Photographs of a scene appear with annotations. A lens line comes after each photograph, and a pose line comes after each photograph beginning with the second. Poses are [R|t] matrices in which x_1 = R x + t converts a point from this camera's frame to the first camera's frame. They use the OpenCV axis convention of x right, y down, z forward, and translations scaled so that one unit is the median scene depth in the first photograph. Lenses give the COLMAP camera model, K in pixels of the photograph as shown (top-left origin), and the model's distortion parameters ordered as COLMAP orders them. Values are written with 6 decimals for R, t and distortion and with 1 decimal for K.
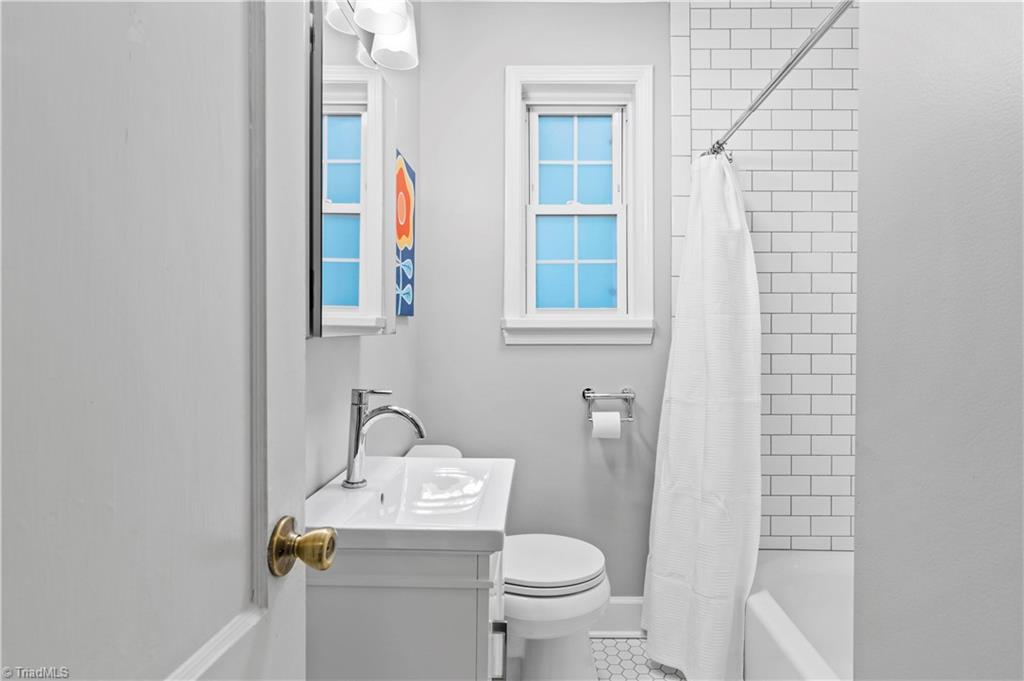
lens RADIAL K [[543.4, 0, 515.4], [0, 543.4, 345.0], [0, 0, 1]] dist [-0.005040, -0.000828]
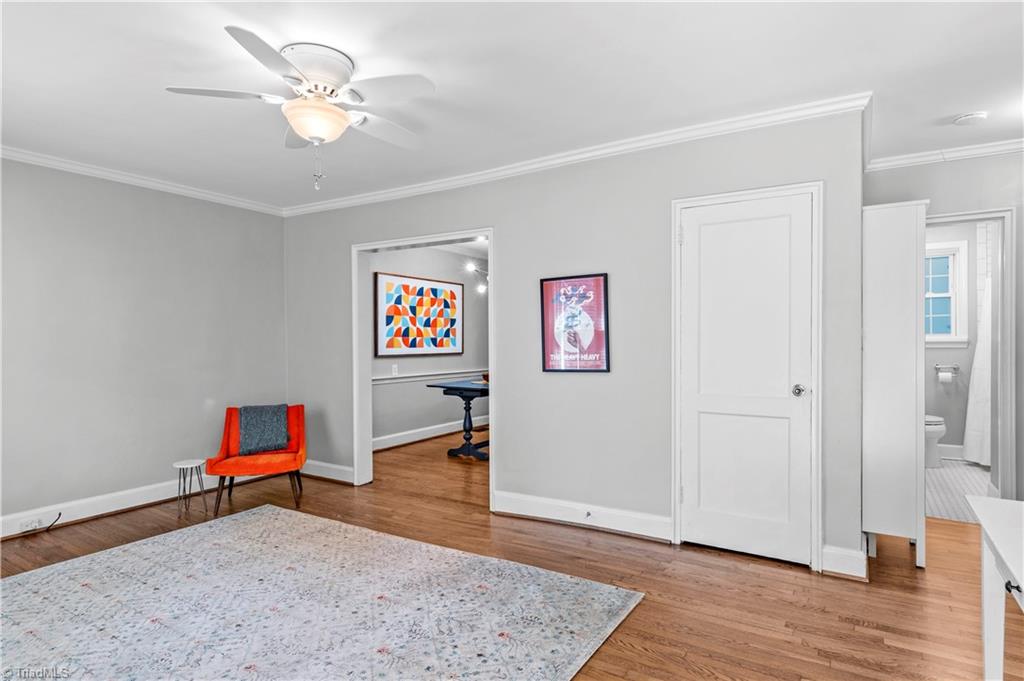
lens RADIAL K [[543.4, 0, 515.4], [0, 543.4, 345.0], [0, 0, 1]] dist [-0.005040, -0.000828]
pose [[0.858334, -0.000604, -0.513091, -0.266558], [-0.006895, 0.999895, -0.012711, 0.032151], [0.513045, 0.014448, 0.858240, -2.251377]]
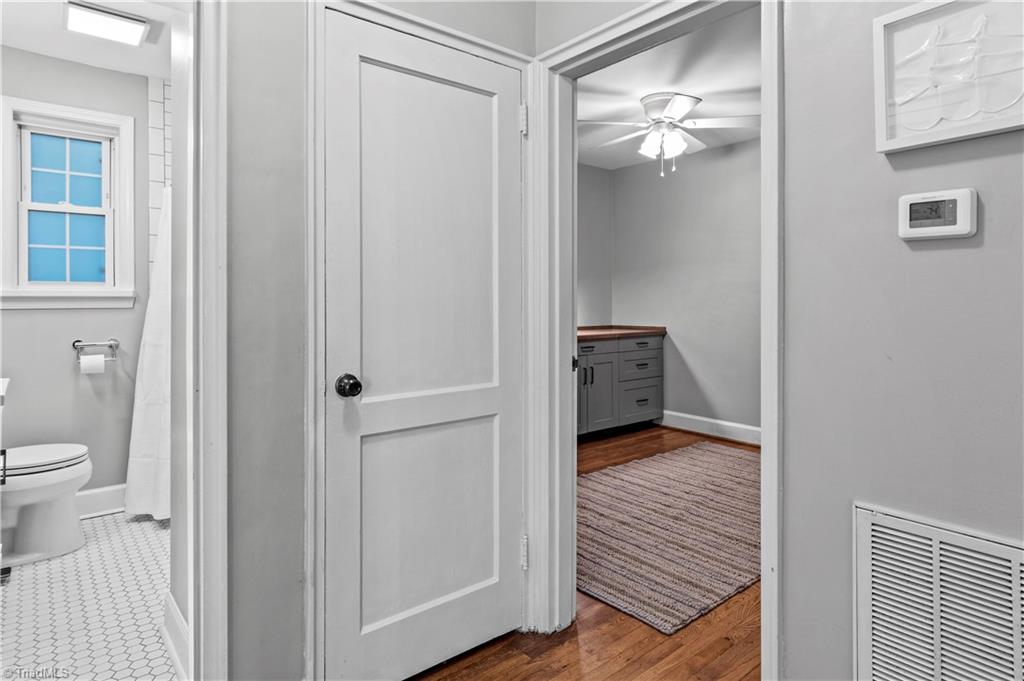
lens RADIAL K [[599.9, 0, 546.2], [0, 599.9, 297.8], [0, 0, 1]] dist [0.004018, 0.001182]
pose [[0.737409, 0.000277, 0.675446, -0.021654], [0.013425, 0.999796, -0.015066, 0.010630], [-0.675313, 0.020177, 0.737255, -0.912918]]
